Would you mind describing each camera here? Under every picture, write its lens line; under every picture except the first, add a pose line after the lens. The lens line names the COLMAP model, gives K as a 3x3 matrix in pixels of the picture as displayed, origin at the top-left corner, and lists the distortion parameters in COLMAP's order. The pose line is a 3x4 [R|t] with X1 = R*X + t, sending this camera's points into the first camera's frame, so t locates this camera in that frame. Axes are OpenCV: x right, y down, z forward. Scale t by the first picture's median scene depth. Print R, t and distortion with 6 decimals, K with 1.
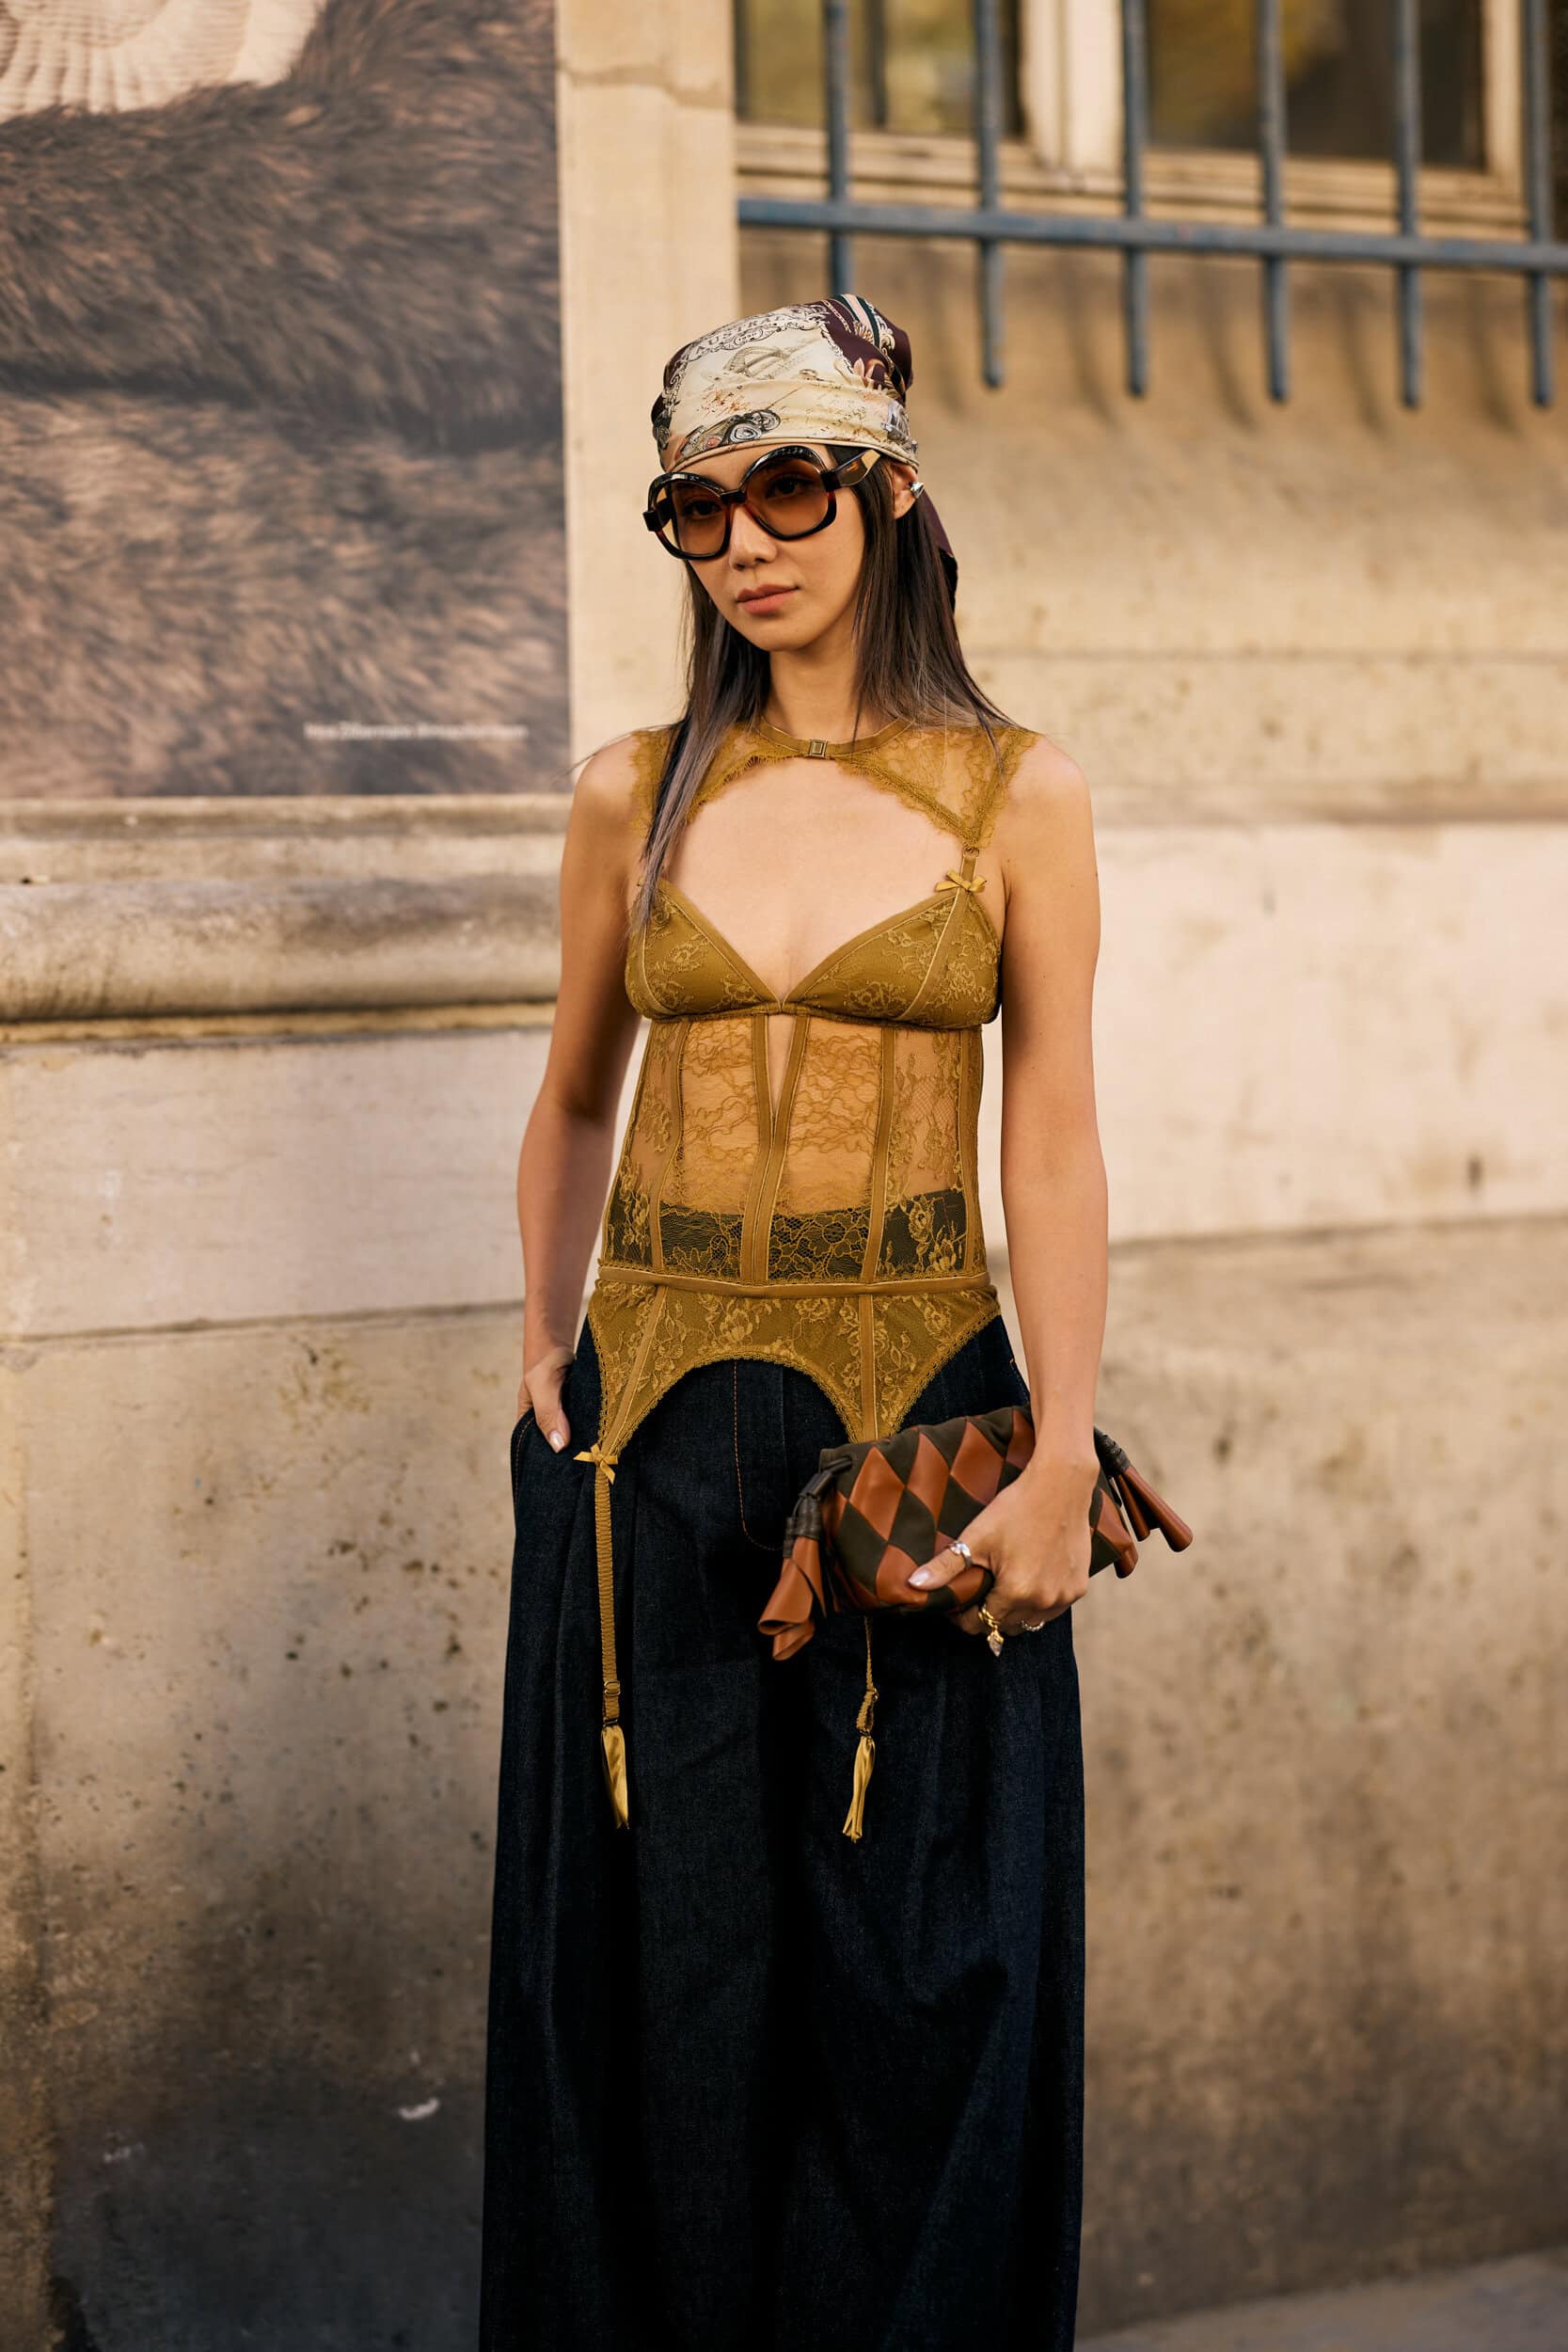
lens RADIAL K [[5690.8, 0, 737.1], [0, 5690.8, 1158.8], [0, 0, 1]] dist [-0.013414, 0.000000]
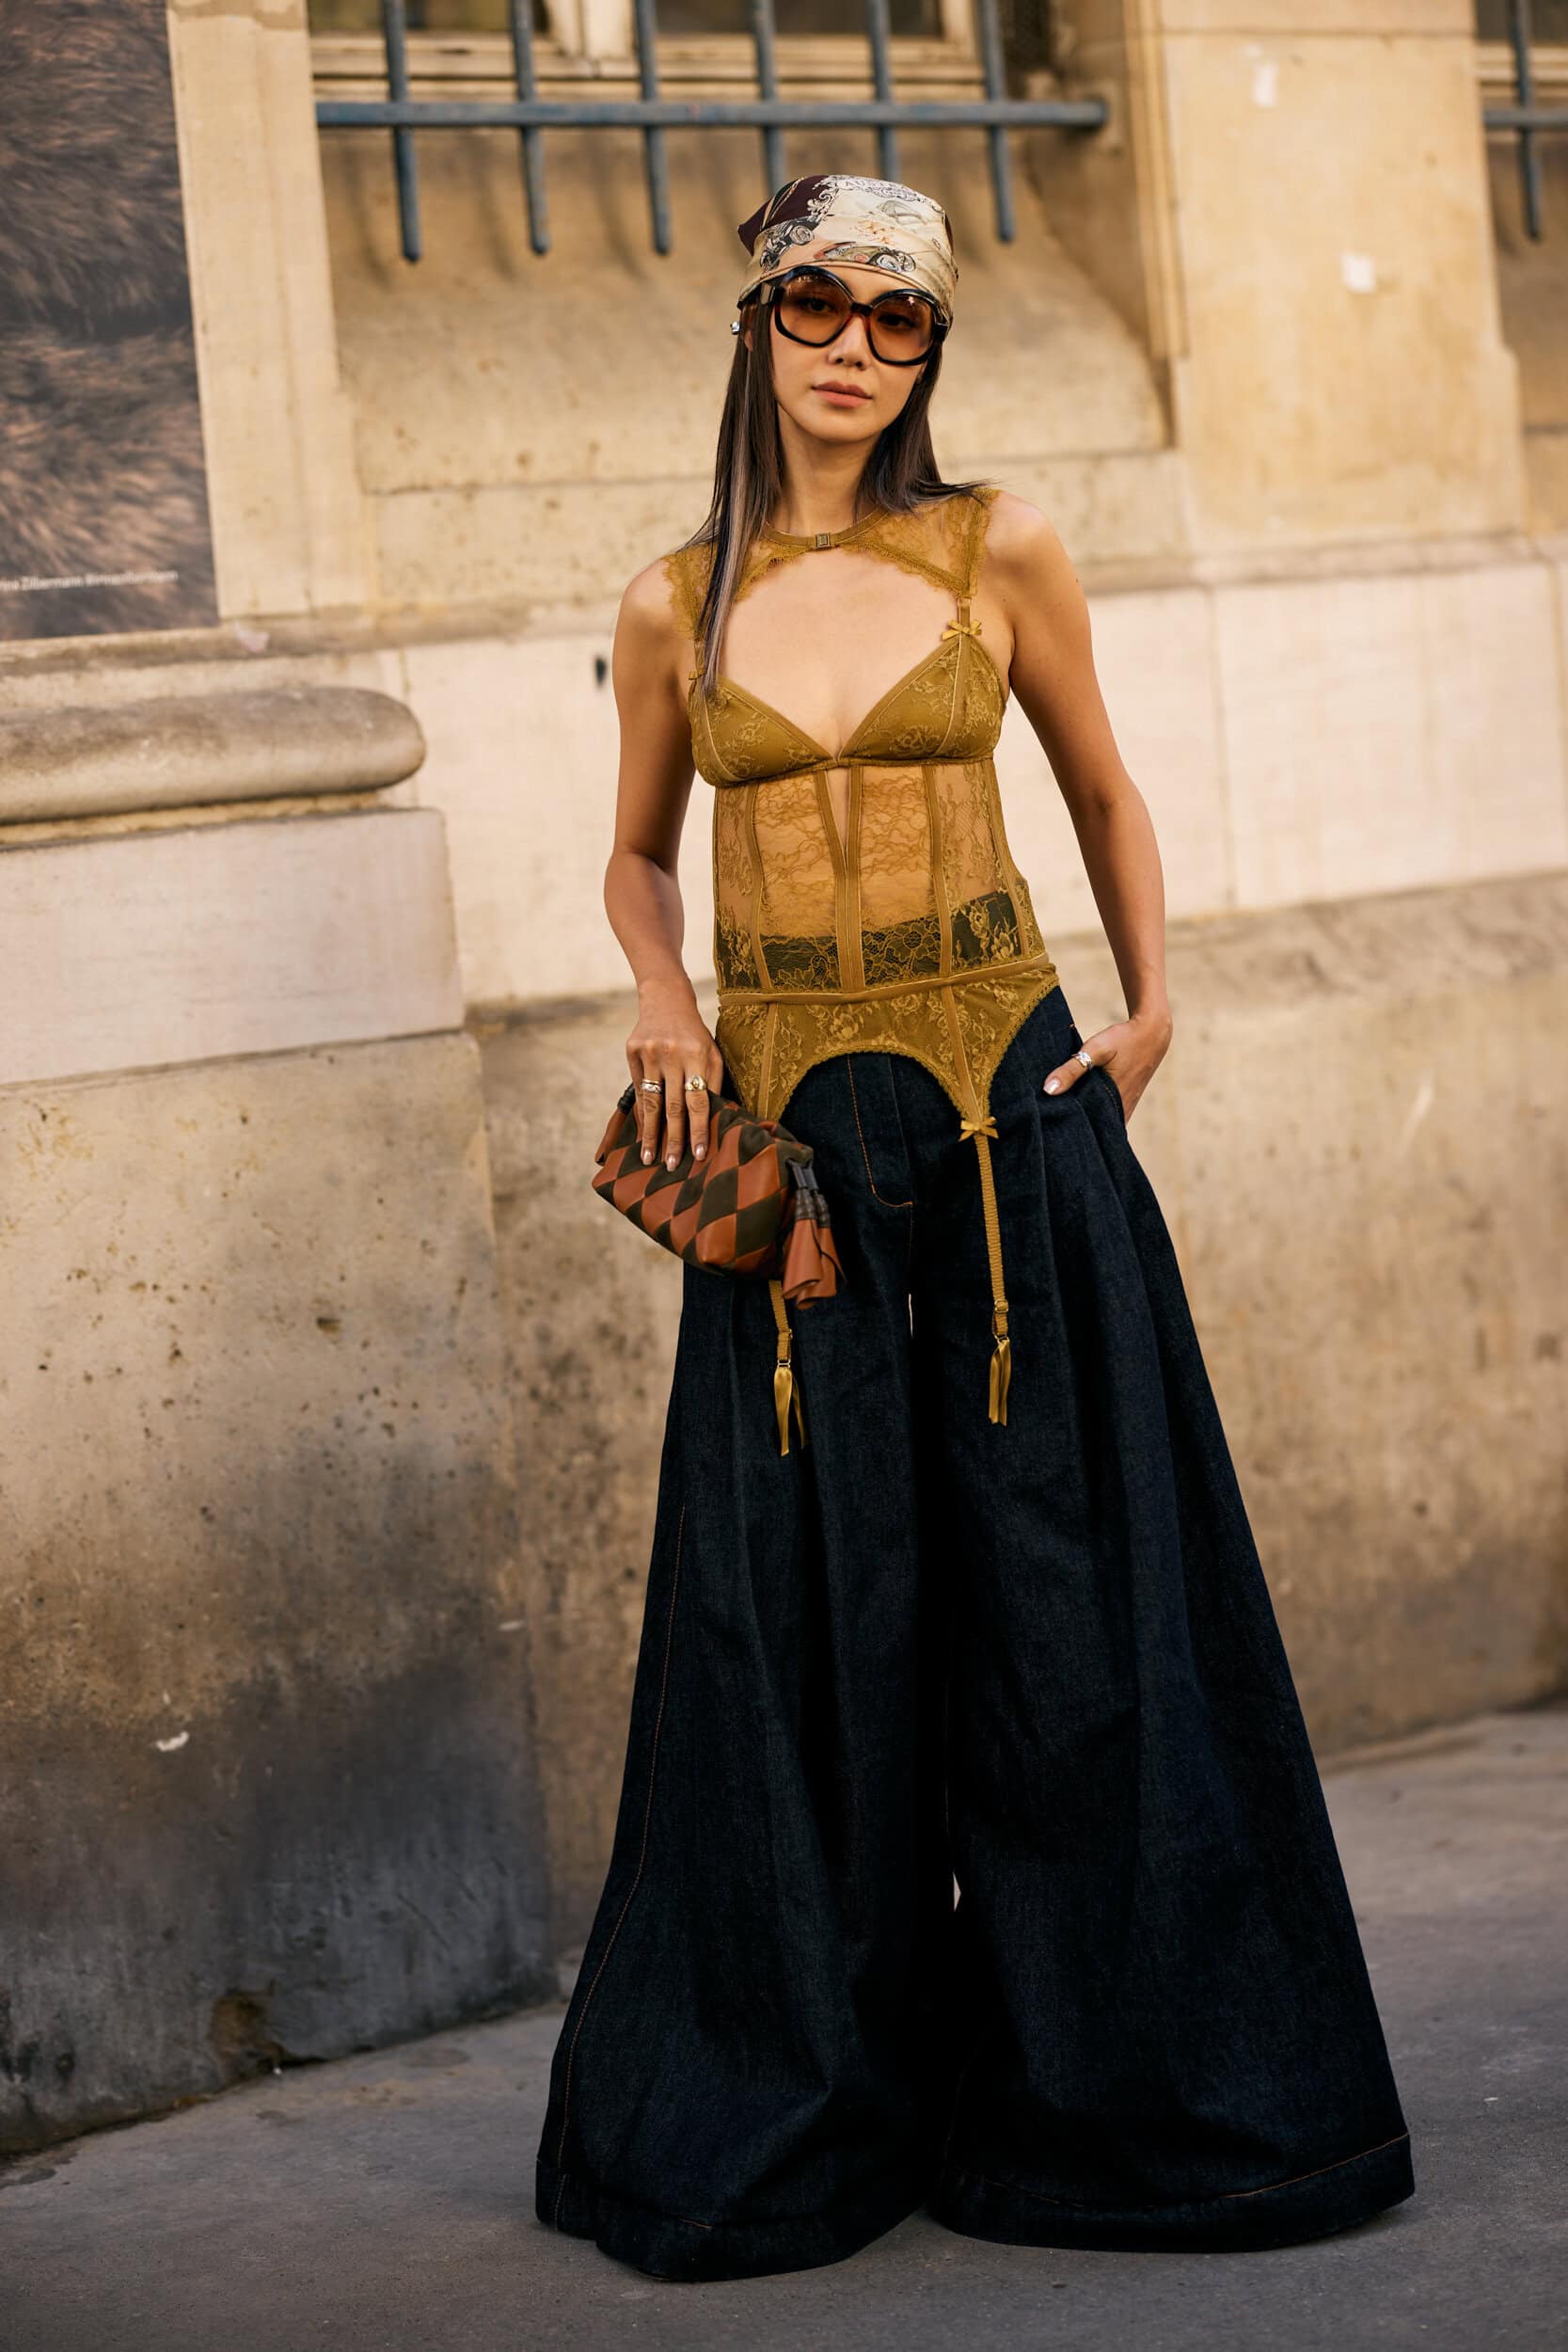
lens RADIAL K [[5690.8, 0, 788.7], [0, 5690.8, 1153.0], [0, 0, 1]] dist [-0.013414, 0.000000]
pose [[0.992577, -0.066313, 0.101951, -0.035913], [0.062723, 0.997306, 0.038024, 0.006380], [-0.104198, -0.031348, 0.994062, -0.166911]]
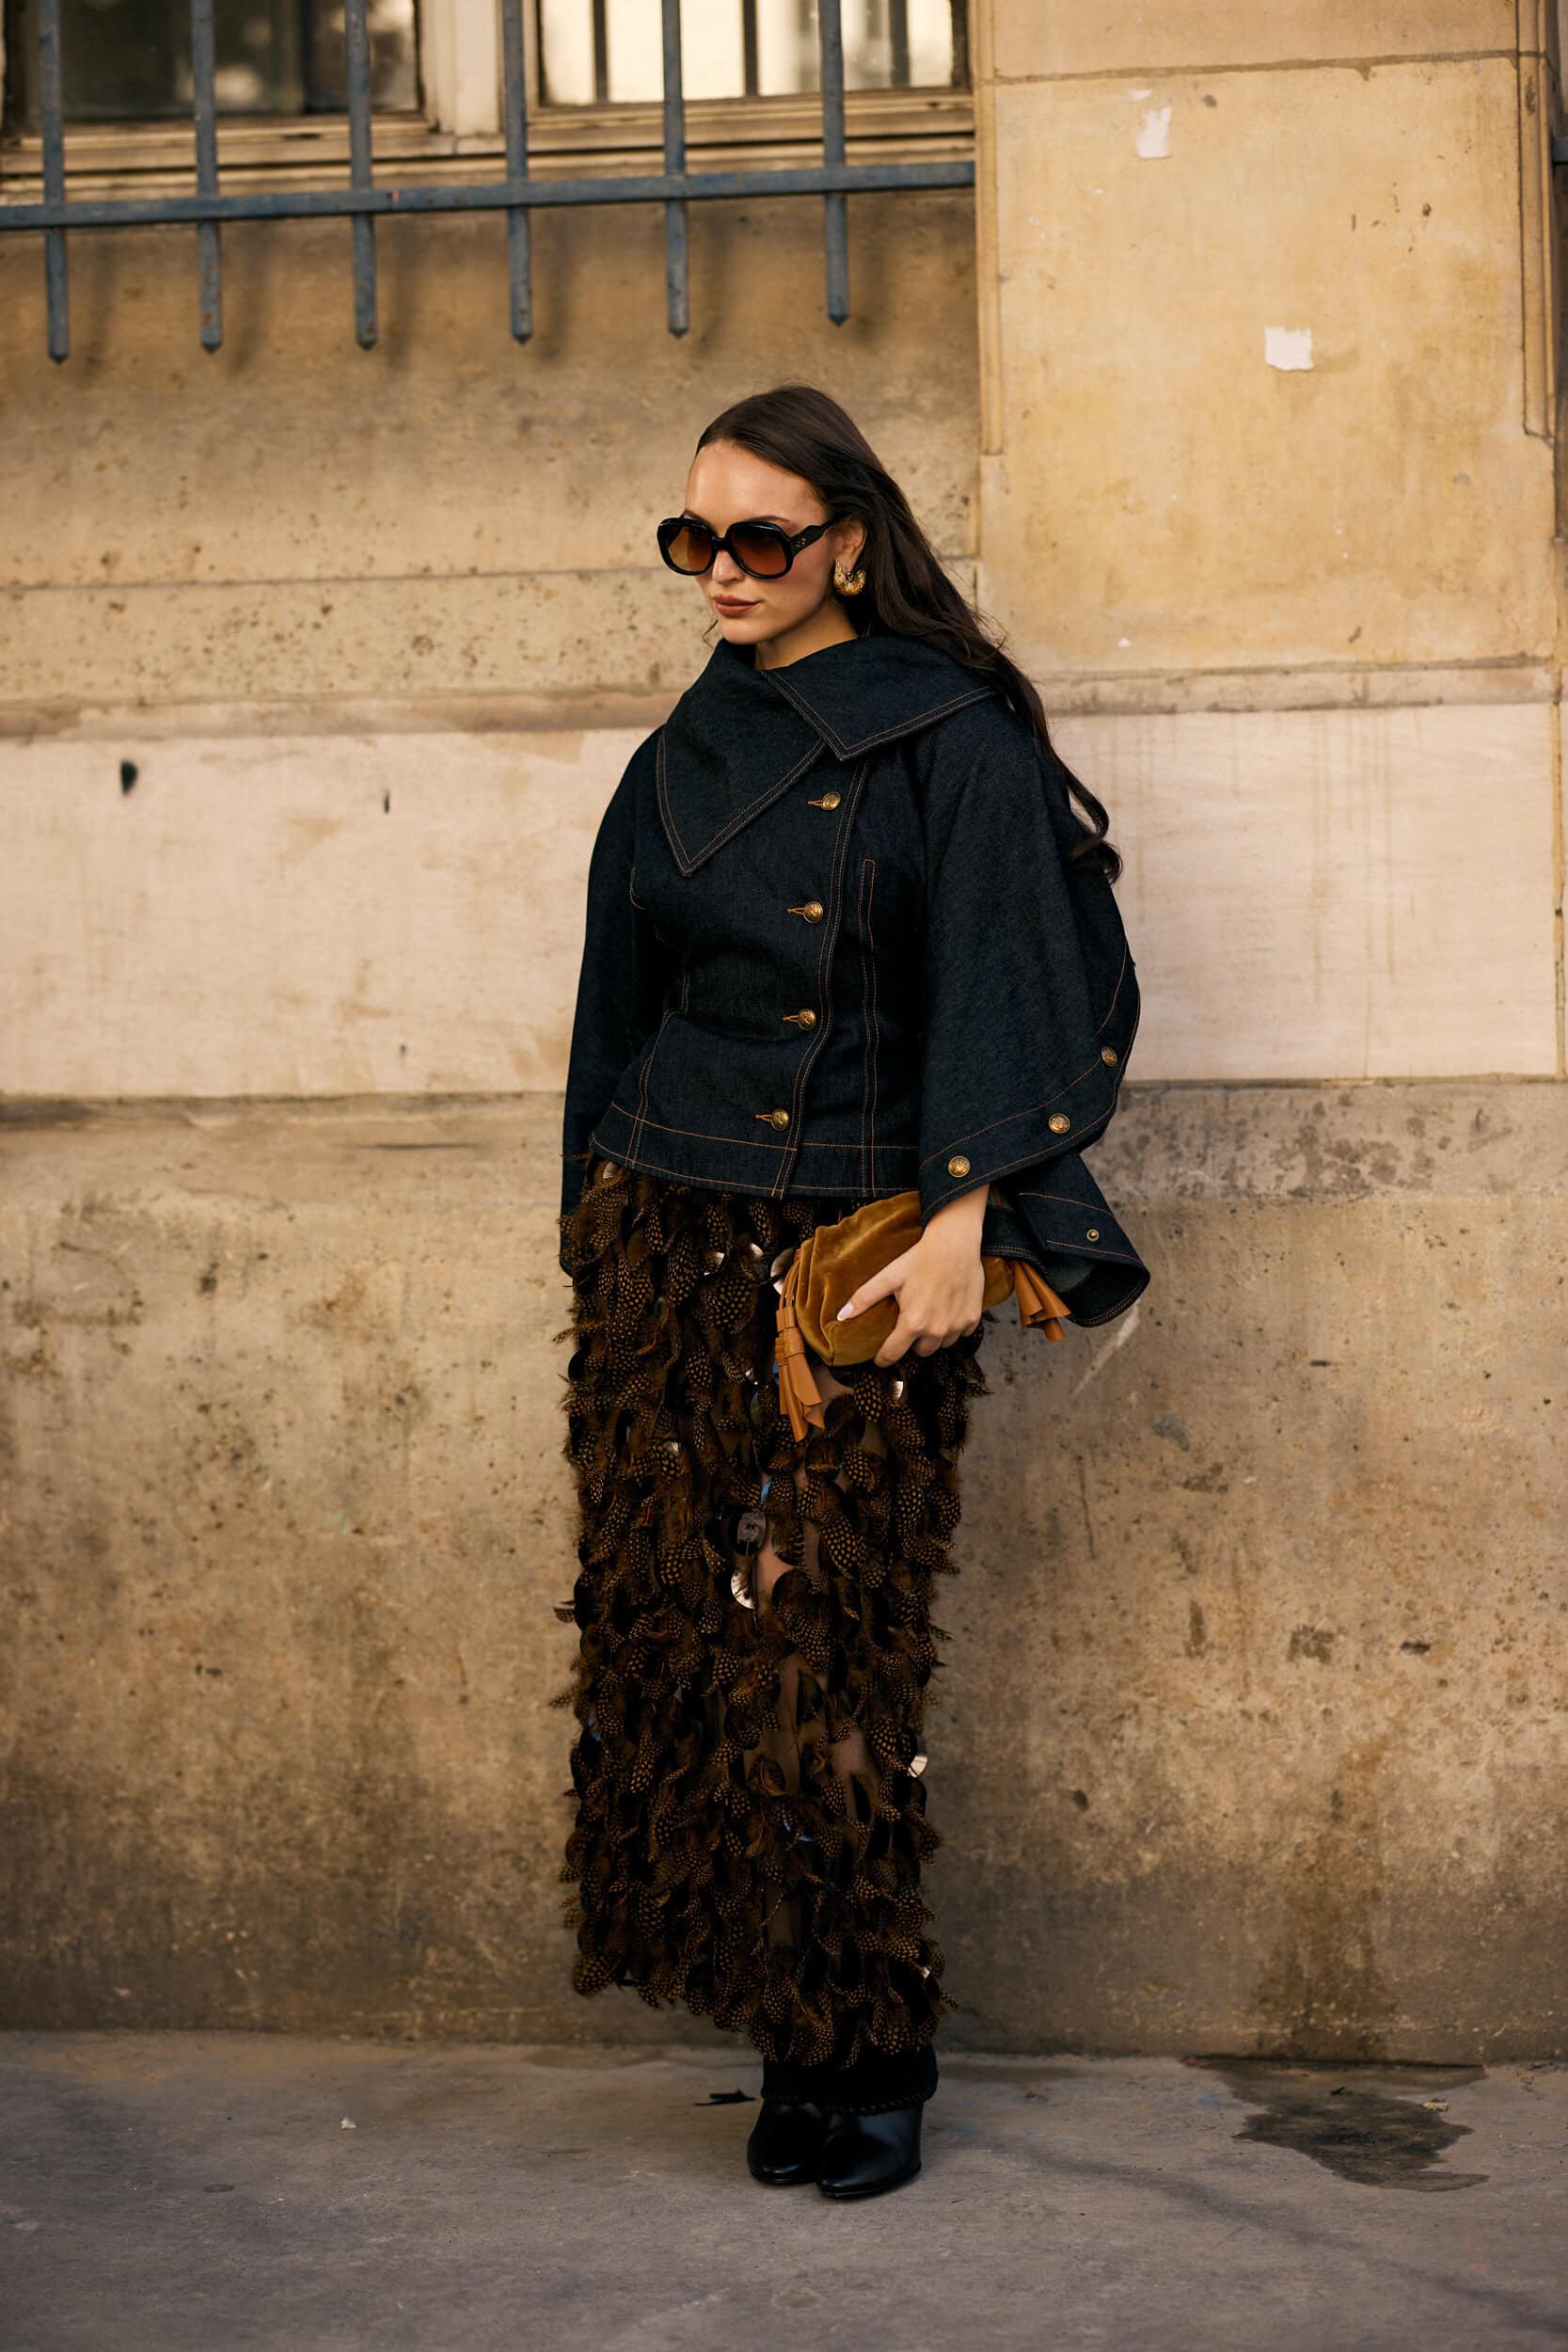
lens RADIAL K [[5690.8, 0, 781.3], [0, 5690.8, 1184.4], [0, 0, 1]] dist [-0.013414, 0.000000]
pose [[0.707321, 0.053738, -0.704847, 0.963141], [-0.024314, 0.998366, 0.051717, -0.030464], [0.706474, -0.019443, 0.707471, 0.273249]]
